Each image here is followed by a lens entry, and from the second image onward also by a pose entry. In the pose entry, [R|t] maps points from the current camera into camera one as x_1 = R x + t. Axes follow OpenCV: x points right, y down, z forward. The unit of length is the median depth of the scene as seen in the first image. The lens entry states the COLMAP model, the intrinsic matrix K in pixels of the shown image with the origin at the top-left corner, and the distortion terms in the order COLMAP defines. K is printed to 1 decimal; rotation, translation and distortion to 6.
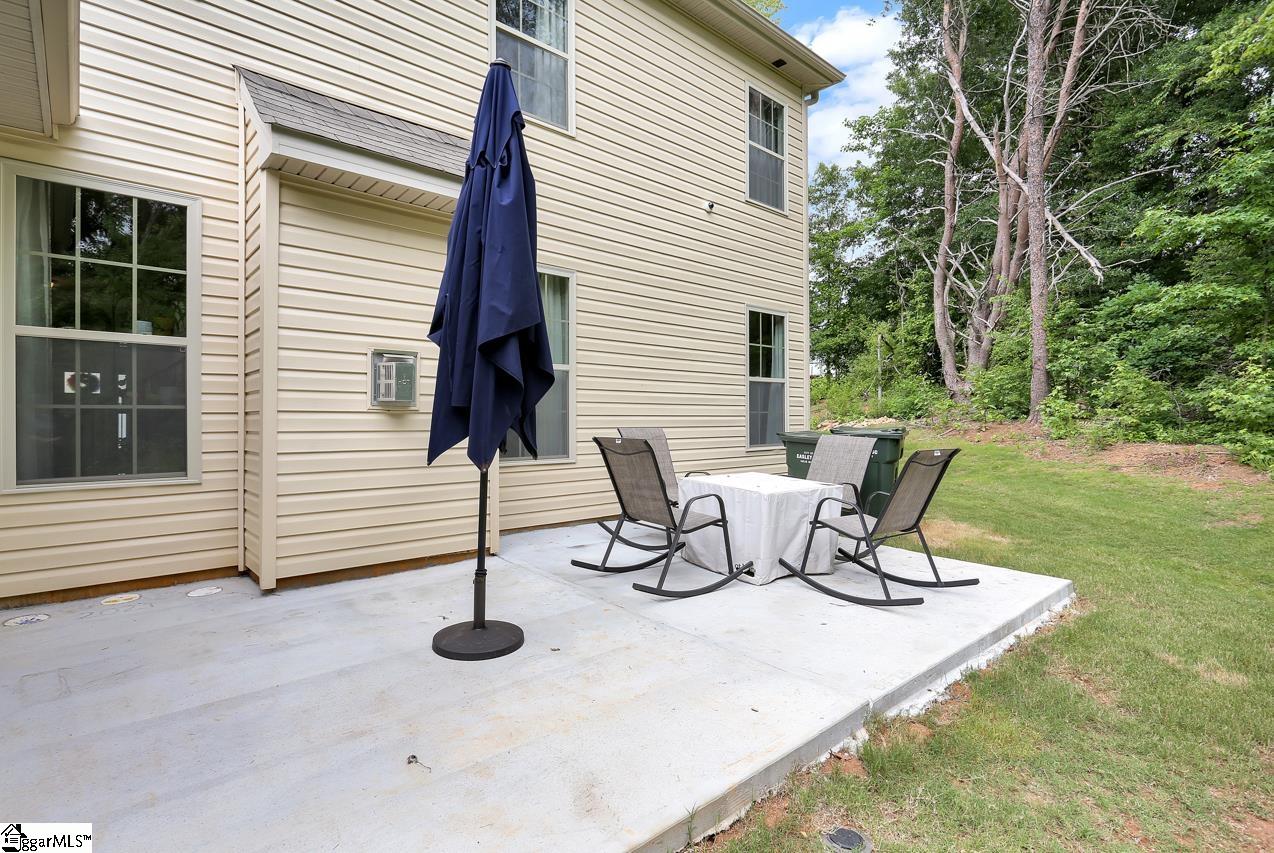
lens RADIAL K [[622.0, 0, 632.2], [0, 622.0, 419.8], [0, 0, 1]] dist [-0.000862, 0.000414]
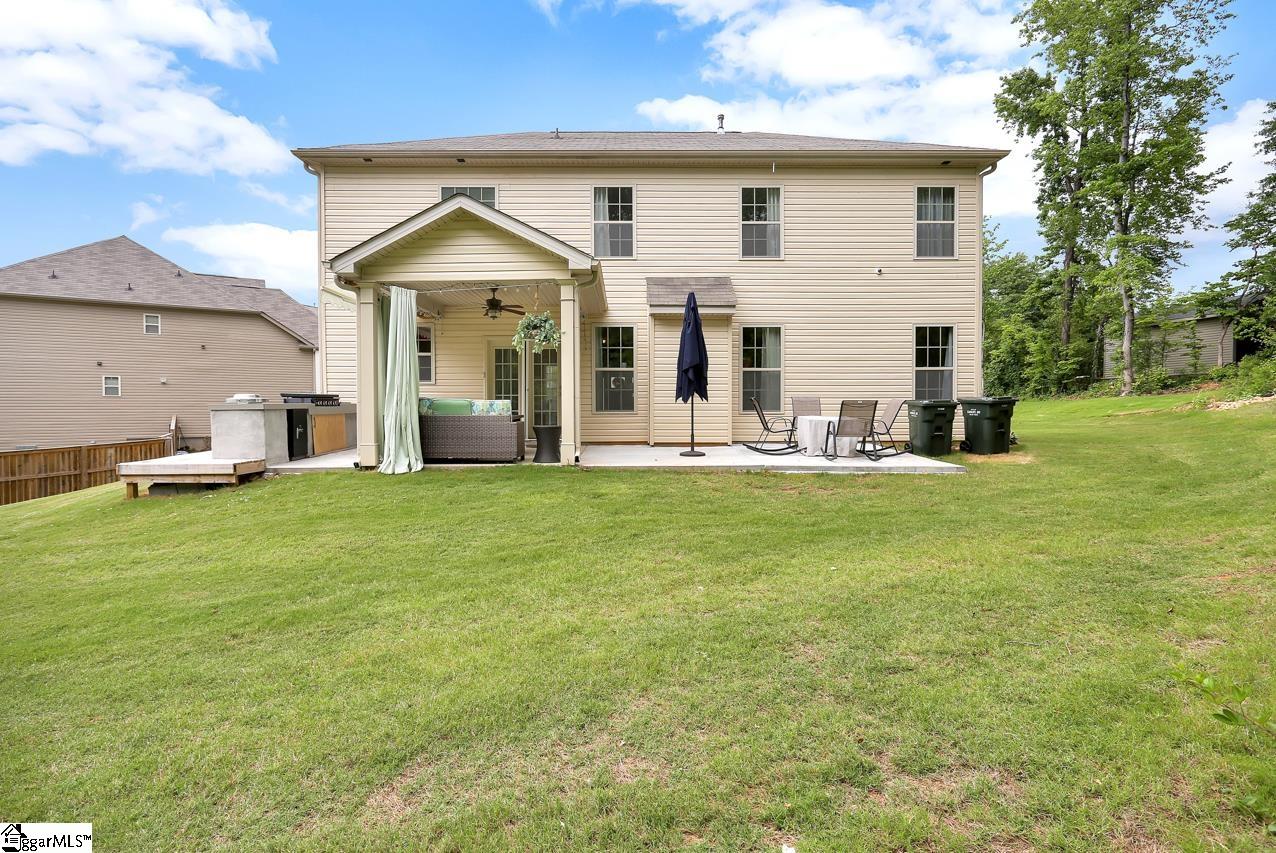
lens RADIAL K [[623.0, 0, 633.2], [0, 623.0, 419.8], [0, 0, 1]] dist [-0.000862, 0.000414]
pose [[0.752770, 0.011532, -0.658183, 0.758218], [0.000443, 0.999837, 0.018024, 0.041344], [0.658284, -0.013859, 0.752642, -0.769576]]
